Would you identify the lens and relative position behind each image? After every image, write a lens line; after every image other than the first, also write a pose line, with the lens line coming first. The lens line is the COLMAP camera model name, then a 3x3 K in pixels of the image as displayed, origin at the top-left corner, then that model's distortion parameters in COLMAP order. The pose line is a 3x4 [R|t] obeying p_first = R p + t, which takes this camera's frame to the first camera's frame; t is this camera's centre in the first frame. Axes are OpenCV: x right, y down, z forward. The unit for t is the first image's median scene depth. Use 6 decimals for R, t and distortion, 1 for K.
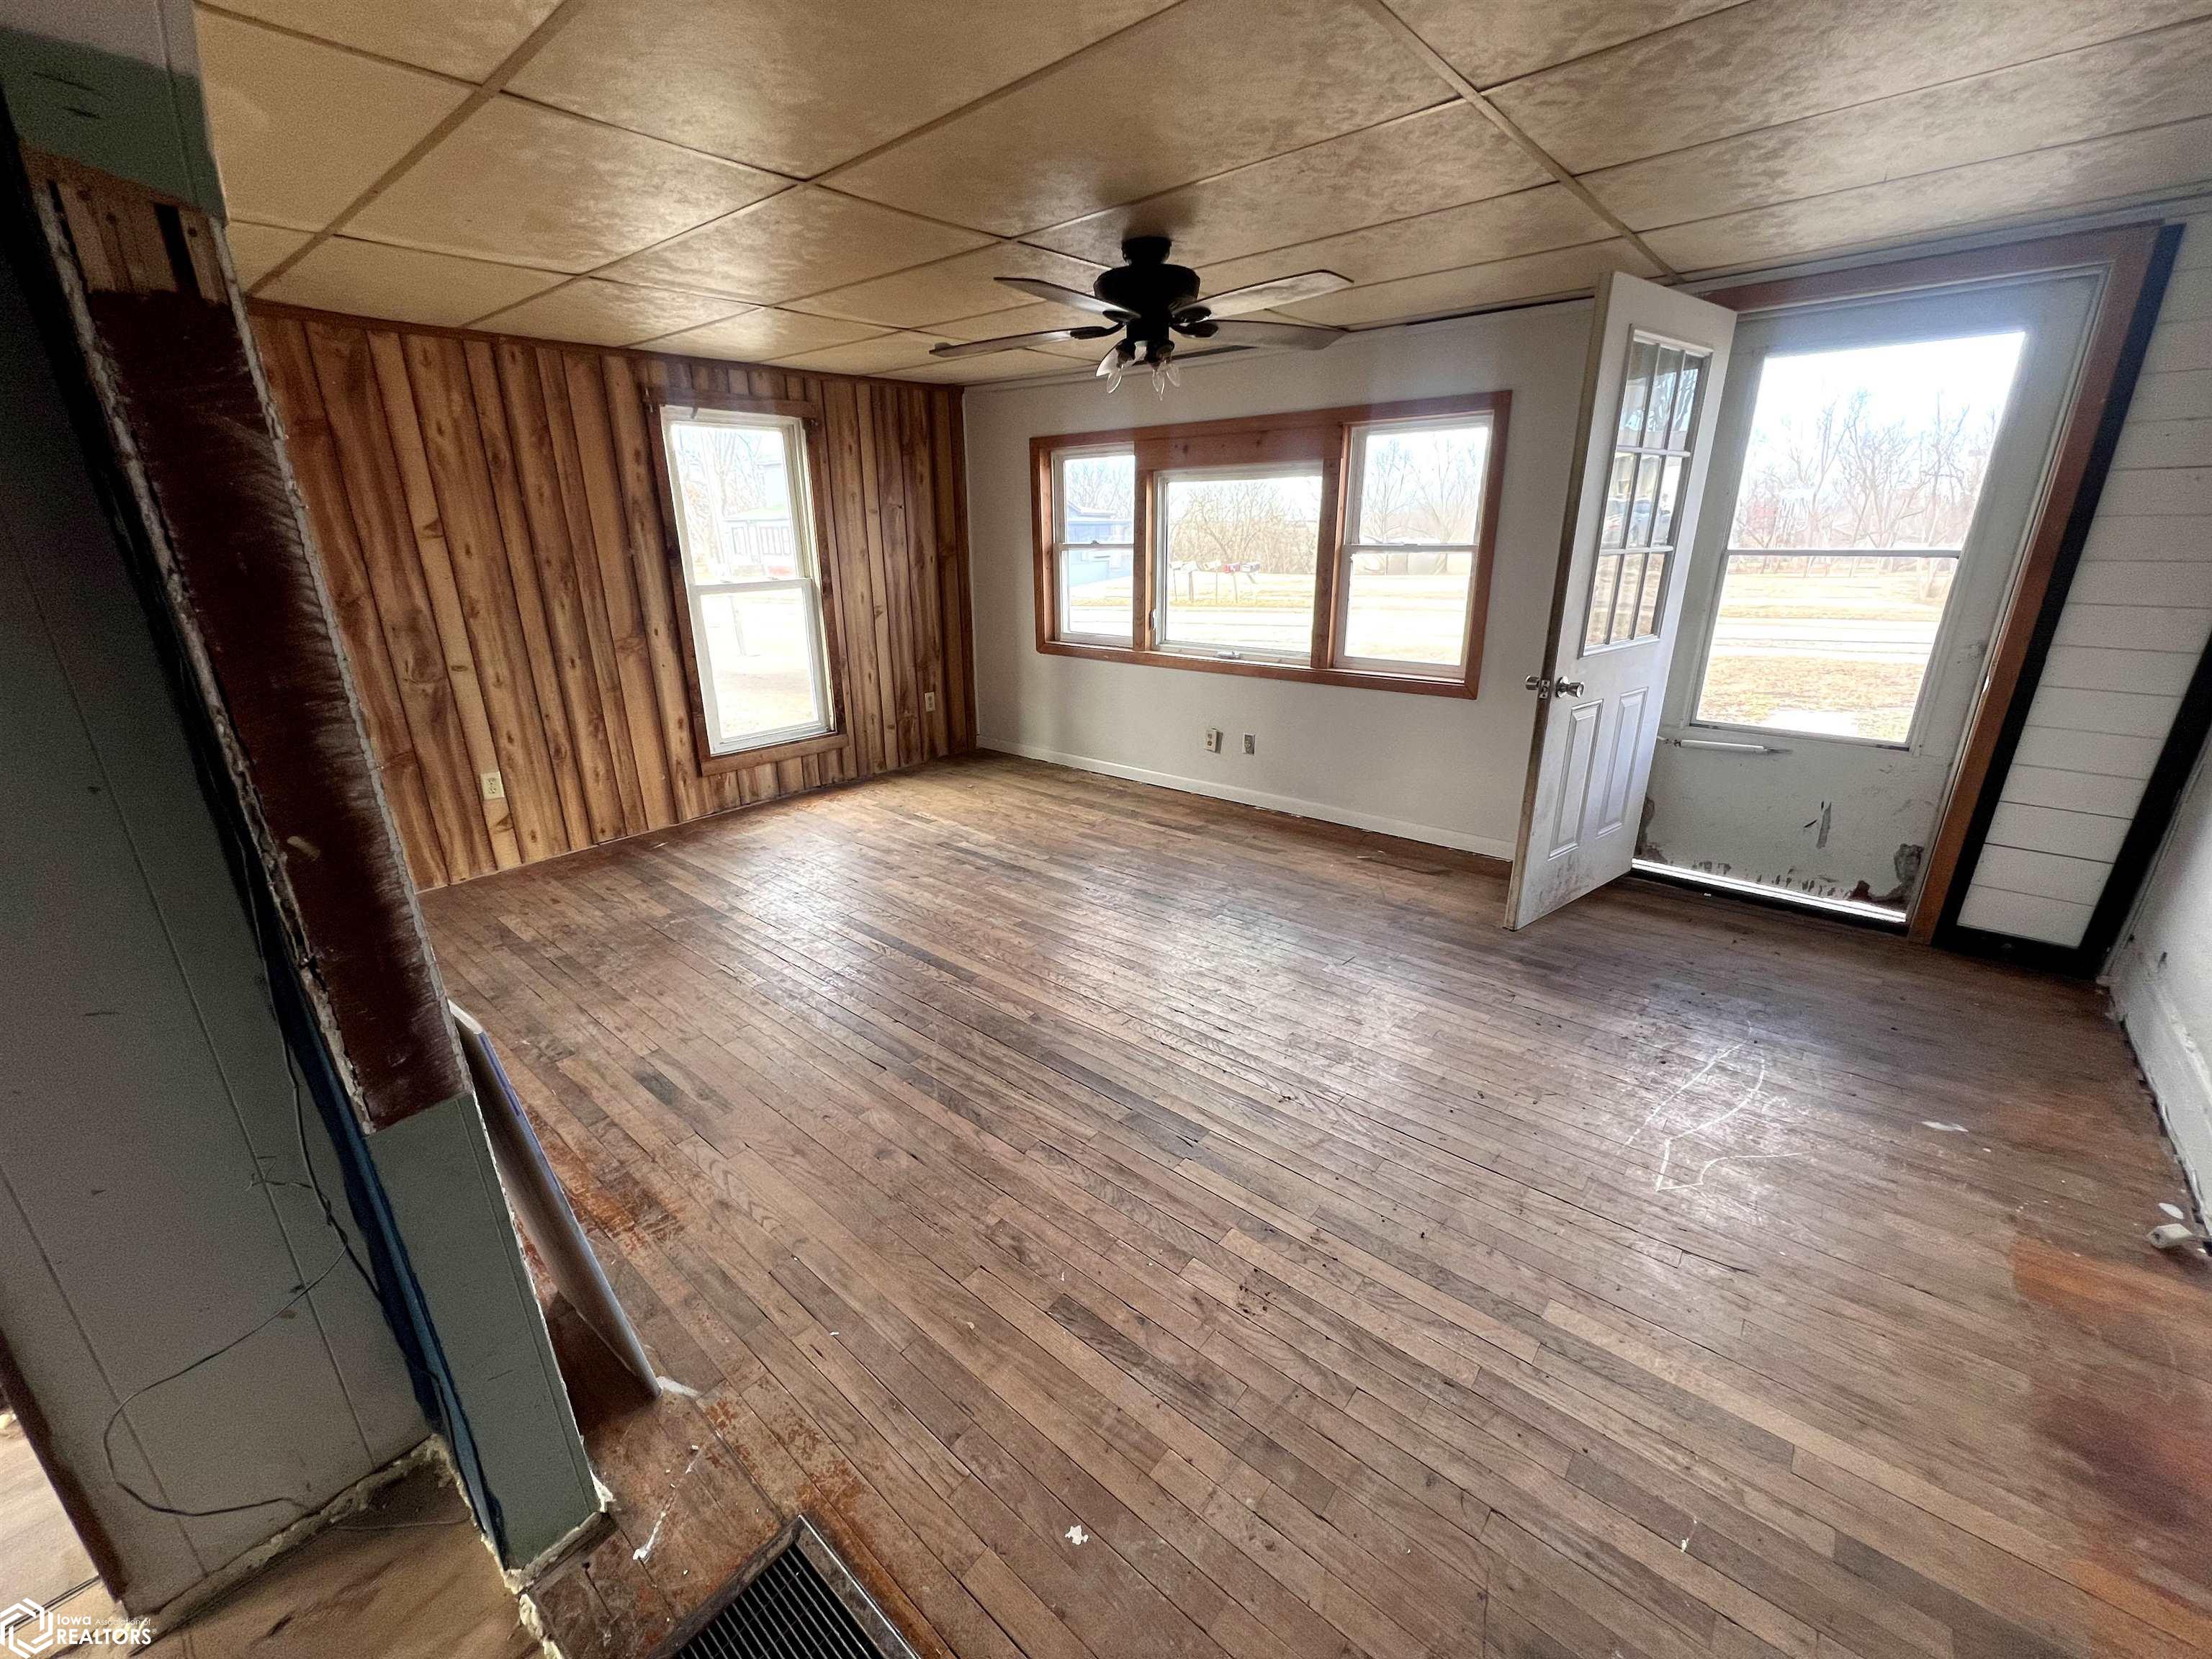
lens RADIAL K [[881.6, 0, 1102.7], [0, 881.6, 822.8], [0, 0, 1]] dist [0.000699, -0.000417]
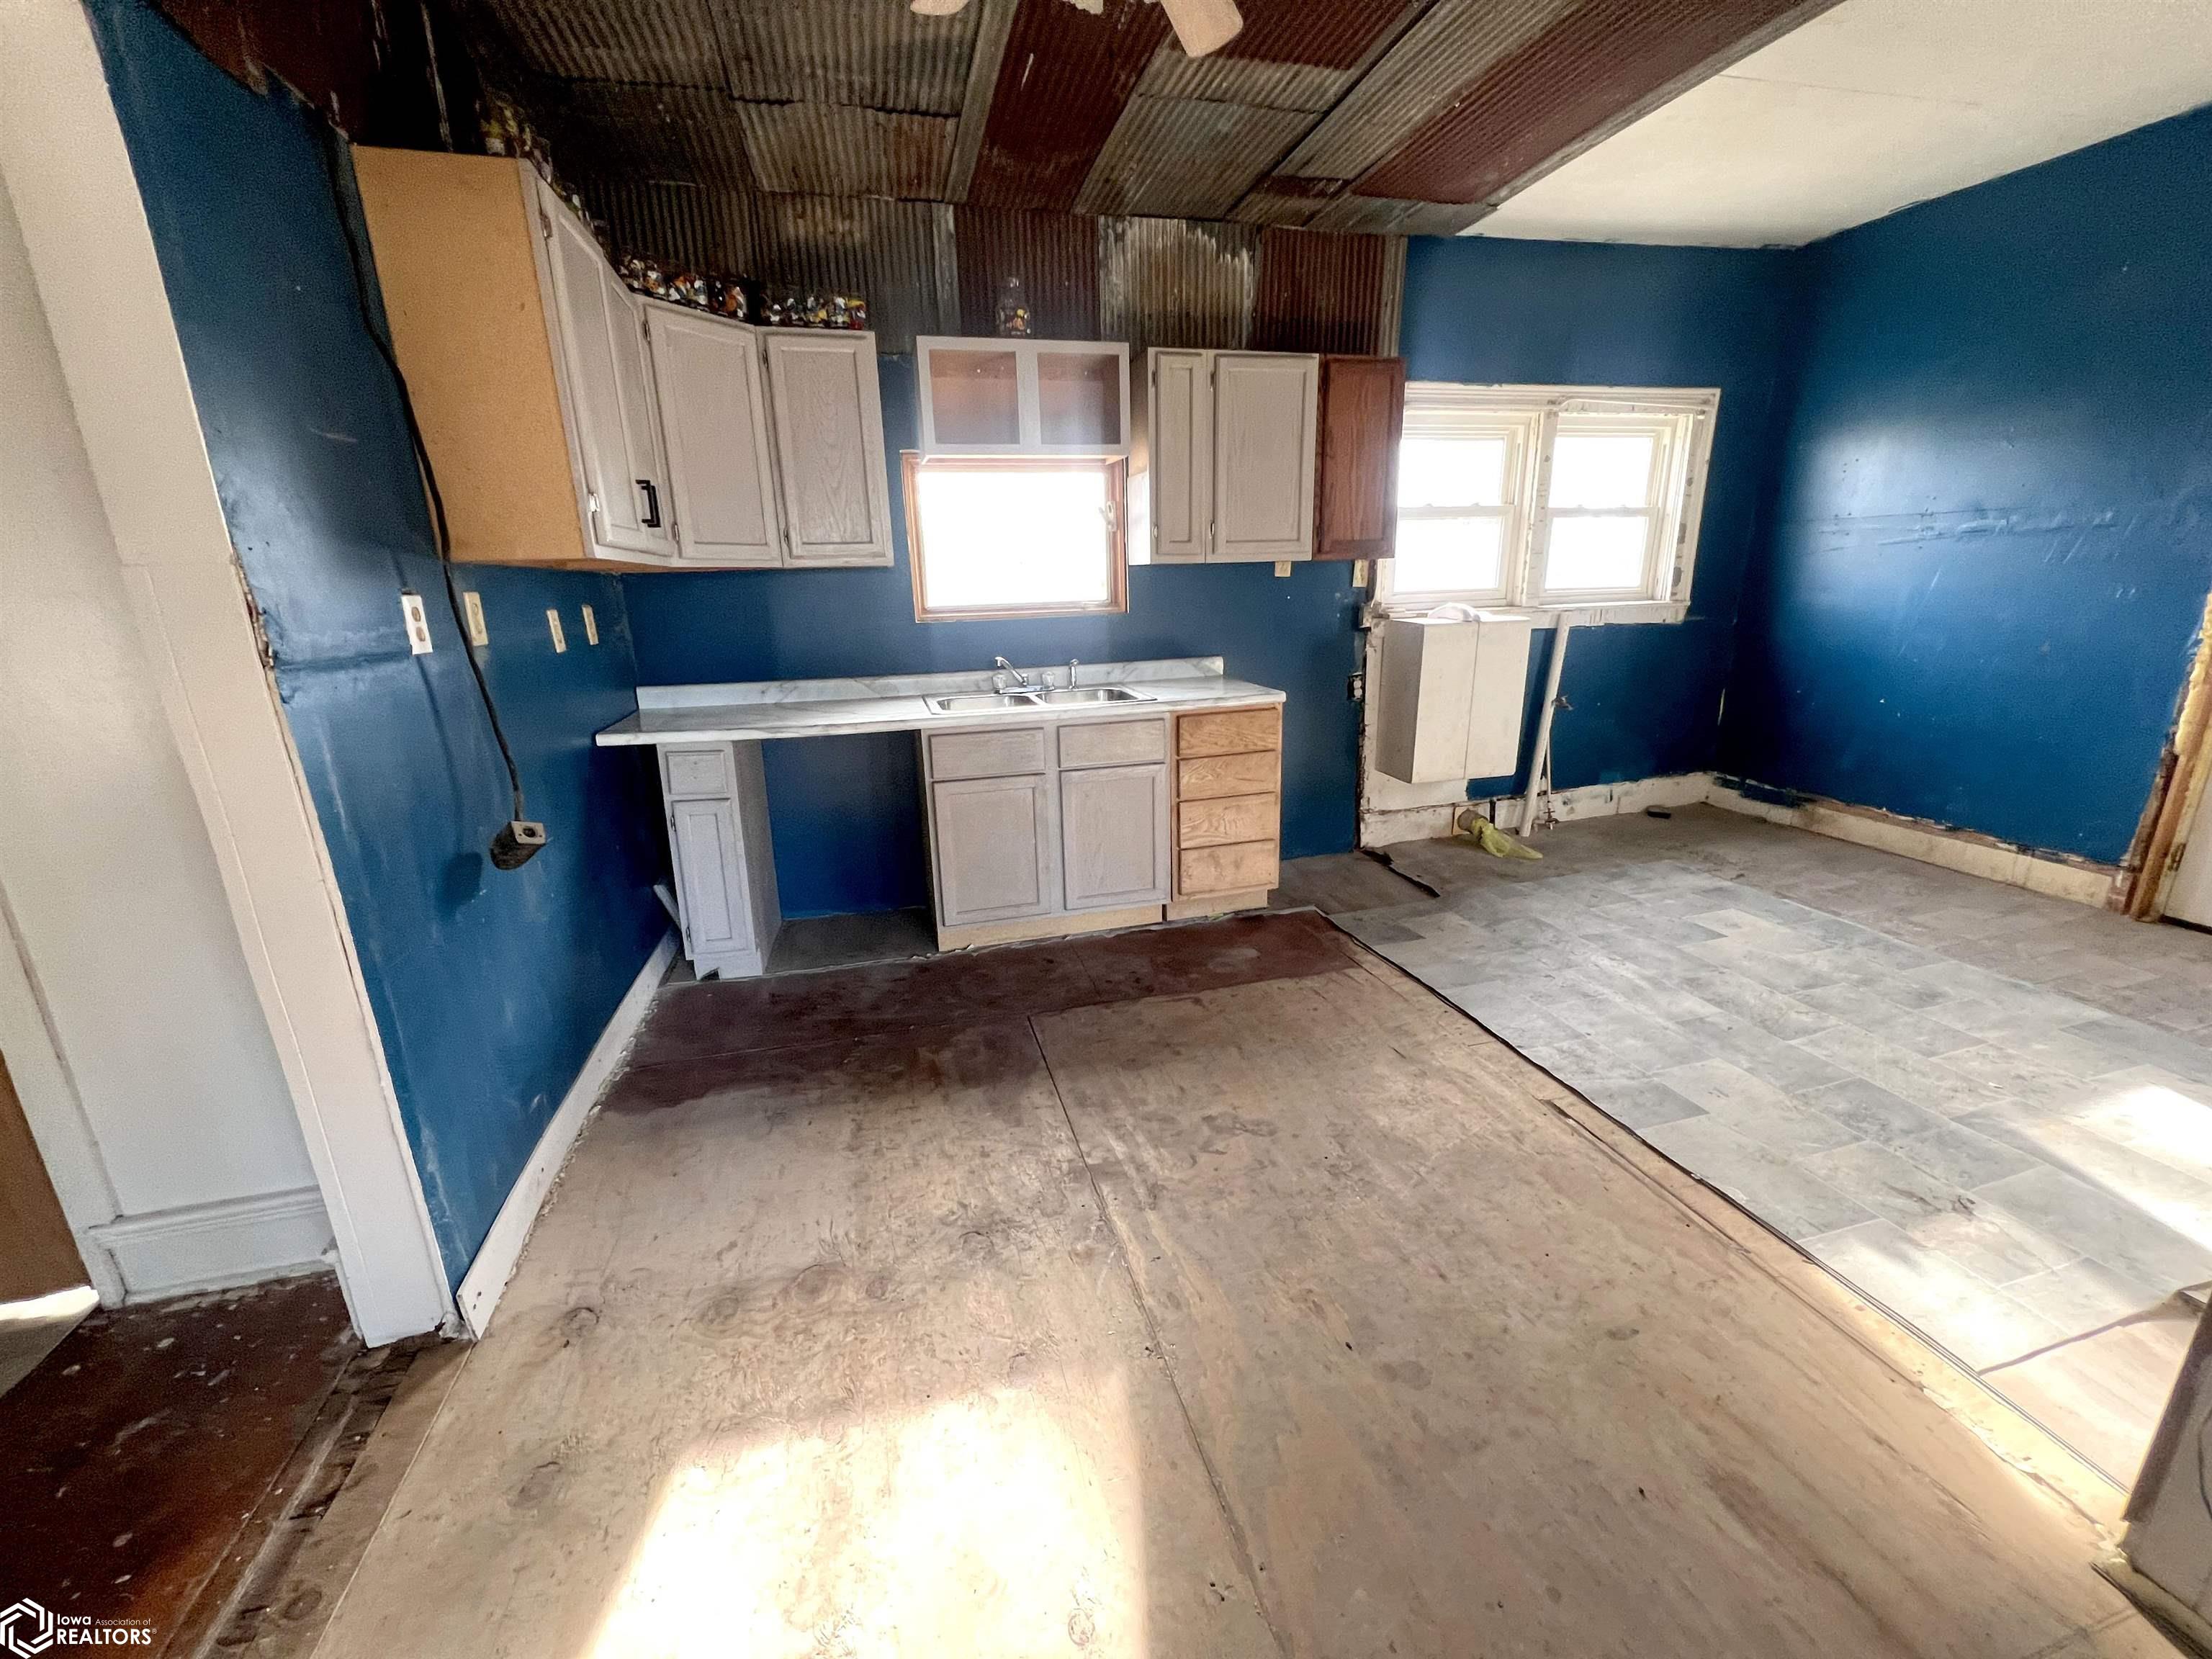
lens RADIAL K [[881.6, 0, 1099.8], [0, 881.6, 822.3], [0, 0, 1]] dist [0.000699, -0.000417]
pose [[-0.568683, 0.248465, -0.784133, 0.031760], [-0.230076, 0.867189, 0.441642, 0.013341], [0.789725, 0.431564, -0.435990, 0.062672]]
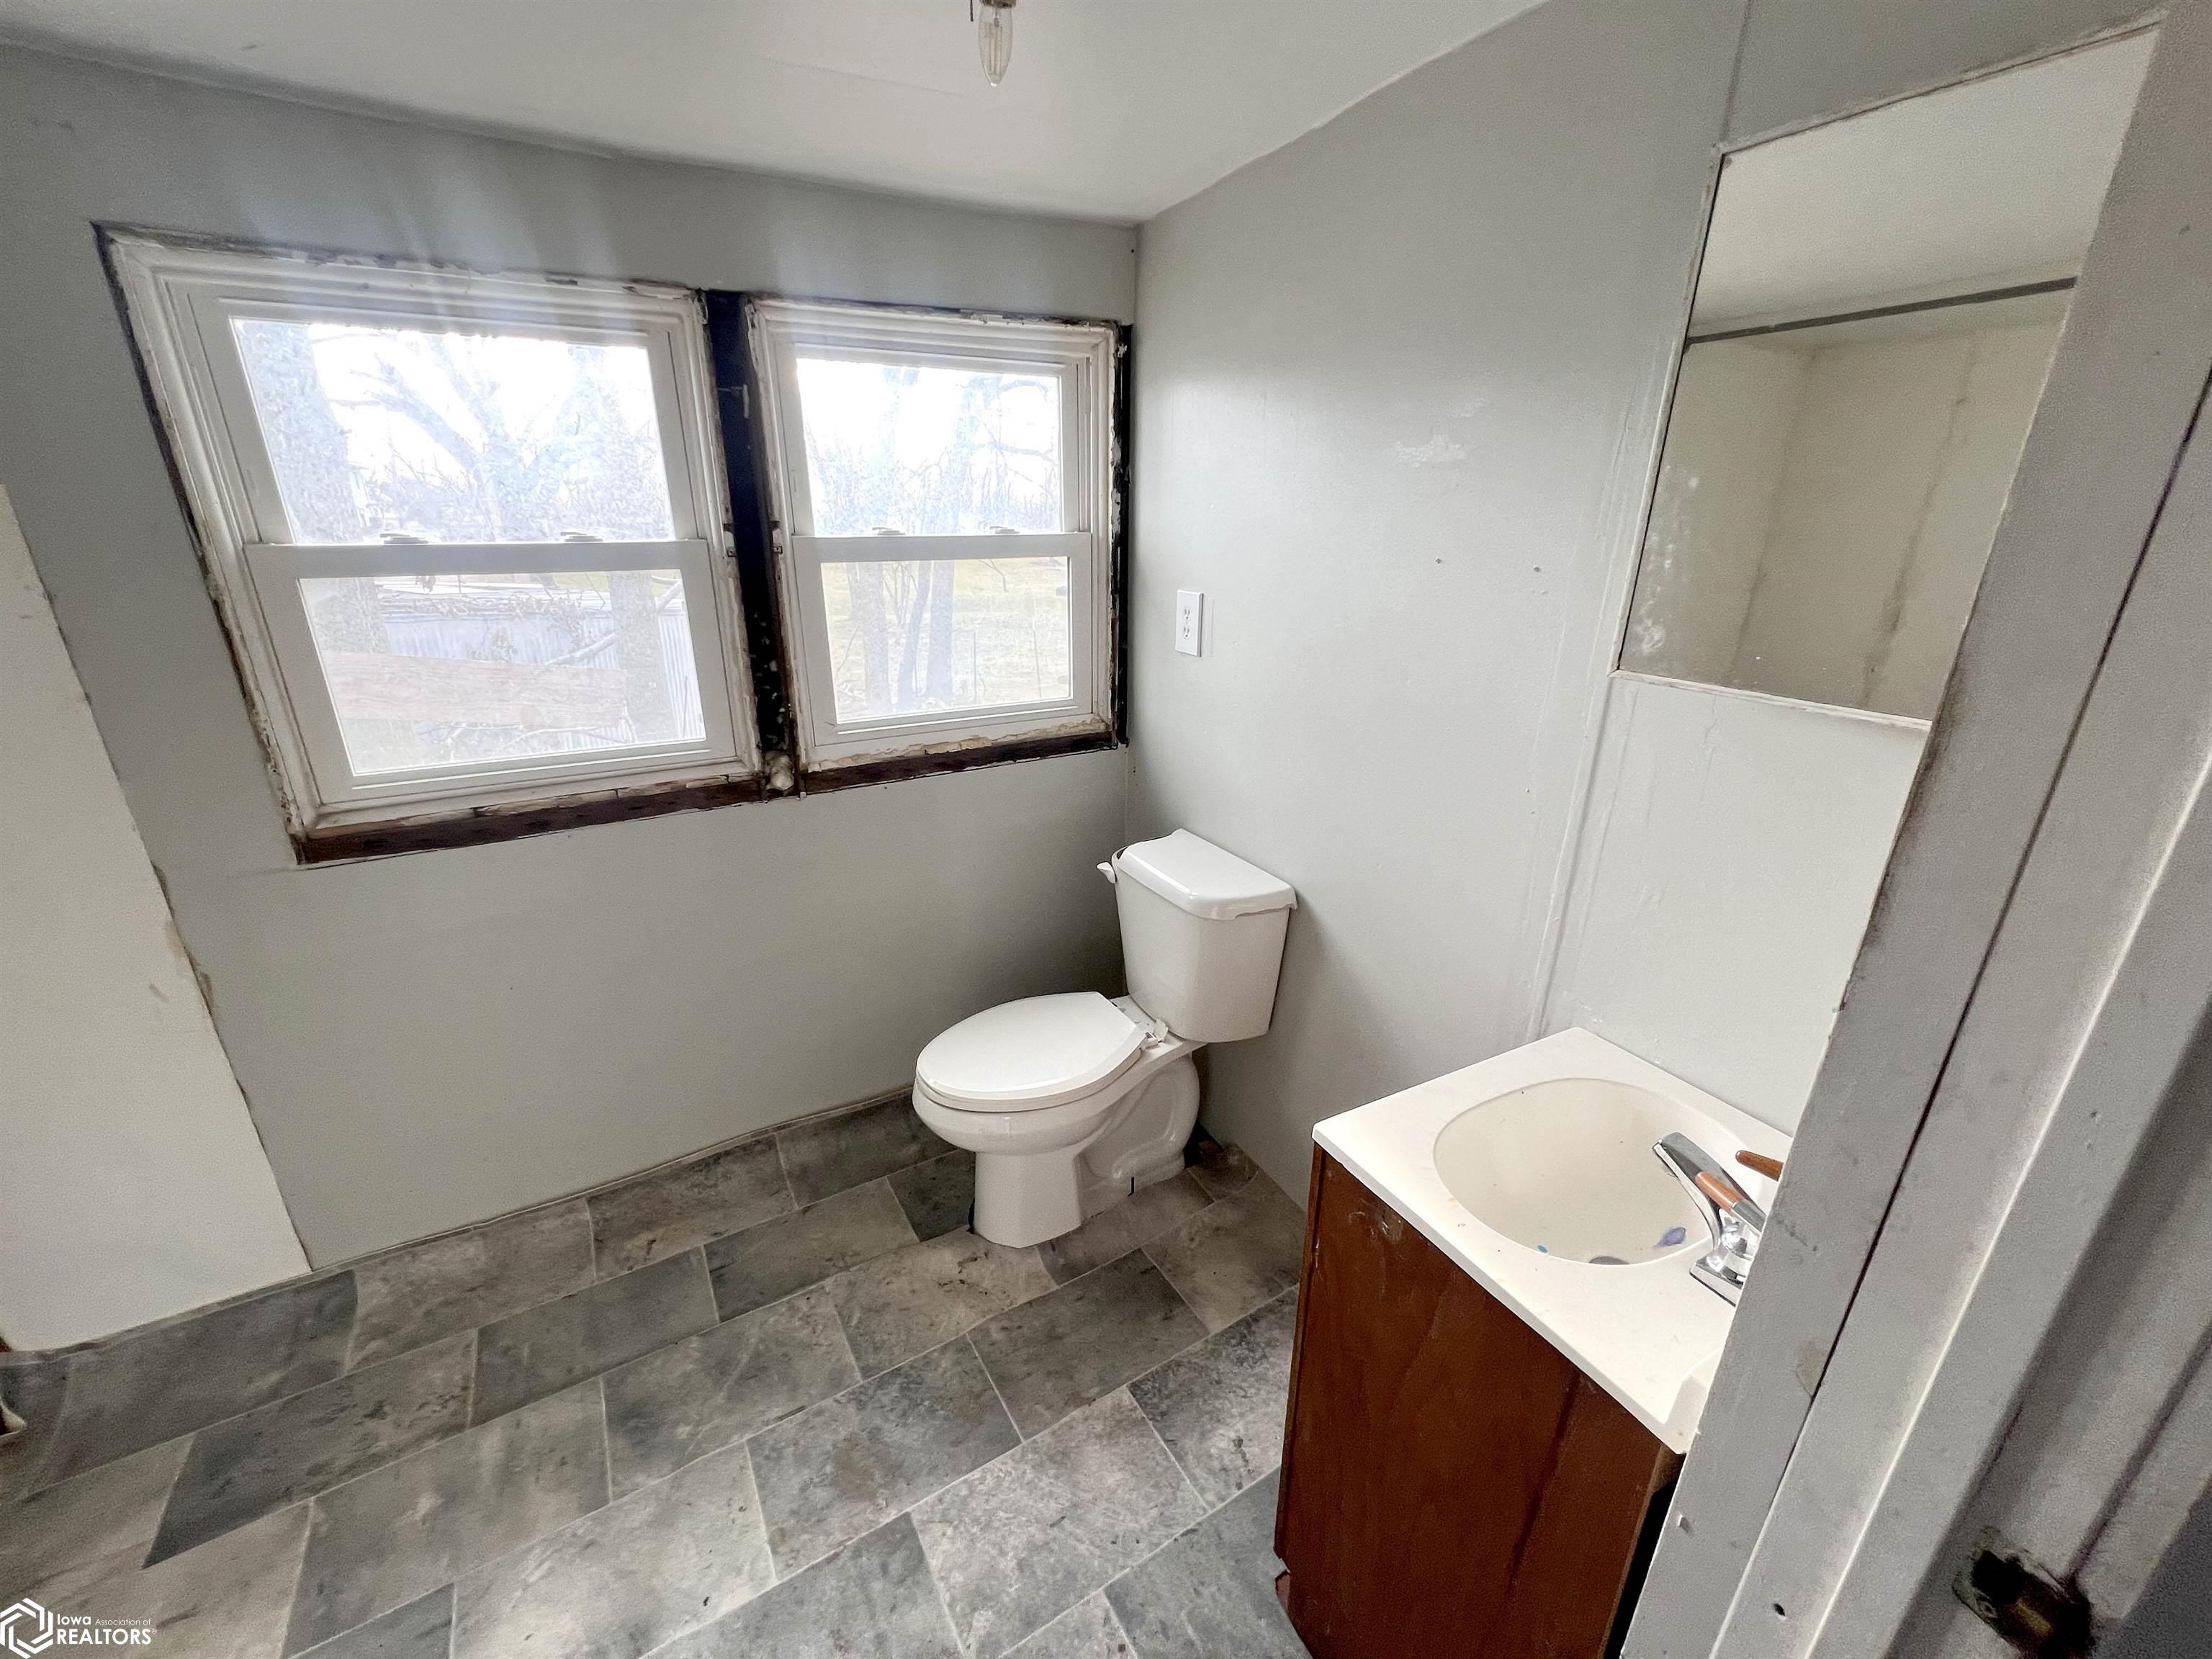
lens RADIAL K [[881.6, 0, 1101.1], [0, 881.6, 828.3], [0, 0, 1]] dist [0.000699, -0.000417]
pose [[-0.945257, -0.103521, 0.309472, -0.832893], [0.110980, 0.789840, 0.603189, -0.120284], [-0.306876, 0.604513, -0.735113, 0.400798]]
